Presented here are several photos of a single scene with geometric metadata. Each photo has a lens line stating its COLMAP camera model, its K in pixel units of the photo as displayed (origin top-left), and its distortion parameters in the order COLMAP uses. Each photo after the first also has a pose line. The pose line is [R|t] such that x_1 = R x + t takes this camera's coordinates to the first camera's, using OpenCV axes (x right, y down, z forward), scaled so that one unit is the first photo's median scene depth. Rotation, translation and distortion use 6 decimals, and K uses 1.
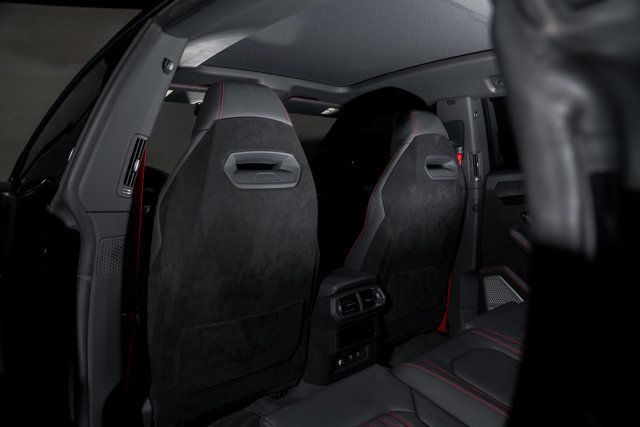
lens RADIAL K [[451.8, 0, 316.9], [0, 451.8, 213.5], [0, 0, 1]] dist [-0.088411, 0.021731]
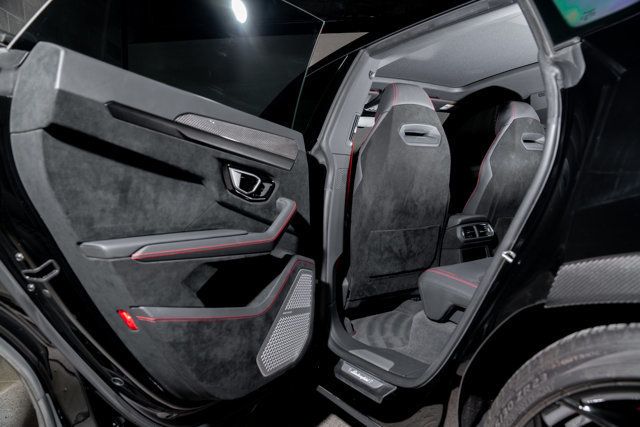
lens RADIAL K [[451.8, 0, 322.0], [0, 451.8, 217.1], [0, 0, 1]] dist [-0.088411, 0.021731]
pose [[0.982187, -0.001513, -0.187901, -0.153606], [-0.001963, 0.999830, -0.018313, 0.220722], [0.187897, 0.018356, 0.982017, -0.642934]]
